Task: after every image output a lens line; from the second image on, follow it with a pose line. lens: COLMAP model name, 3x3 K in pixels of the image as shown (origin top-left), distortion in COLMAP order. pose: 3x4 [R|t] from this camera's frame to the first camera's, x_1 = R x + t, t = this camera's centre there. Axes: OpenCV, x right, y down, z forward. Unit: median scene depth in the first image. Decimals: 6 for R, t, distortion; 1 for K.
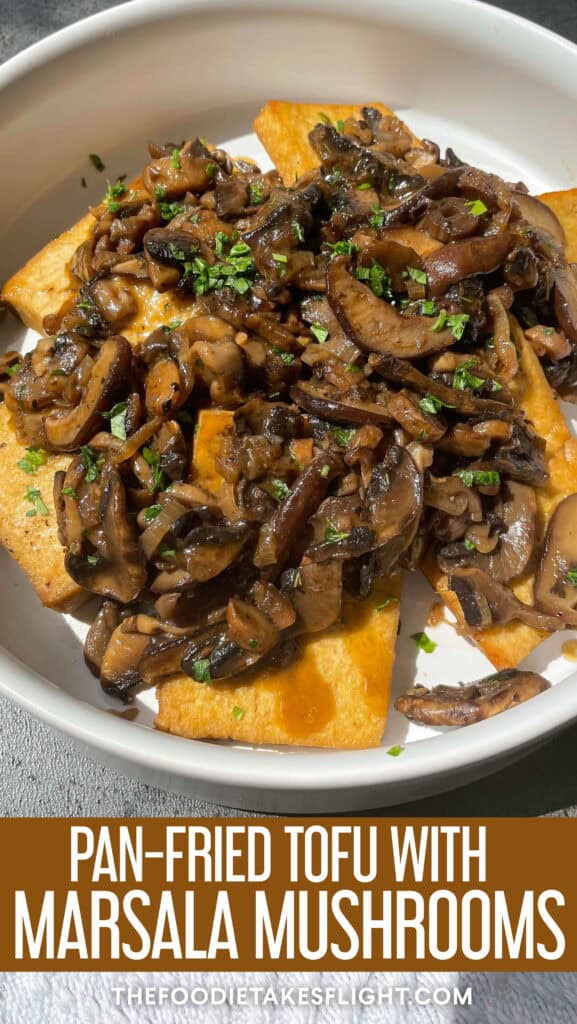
lens RADIAL K [[832.3, 0, 289.8], [0, 832.3, 421.9], [0, 0, 1]] dist [0.098372, -0.194569]
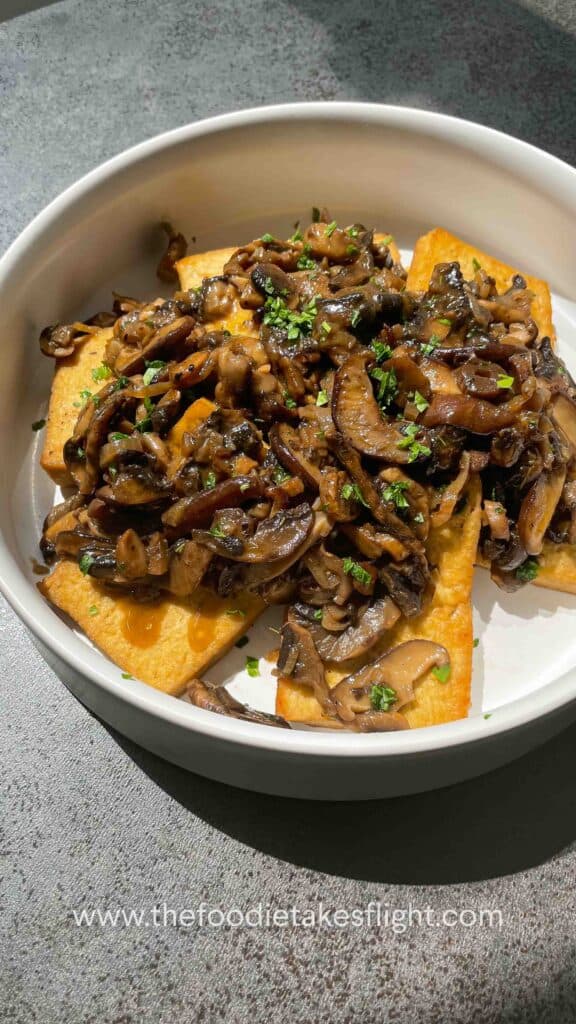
lens RADIAL K [[801.5, 0, 290.9], [0, 801.5, 509.9], [0, 0, 1]] dist [0.099631, -0.169501]
pose [[0.782669, 0.552289, -0.287065, 0.425825], [-0.557129, 0.827249, 0.072570, -0.034381], [0.277554, 0.103134, 0.955158, -0.097908]]
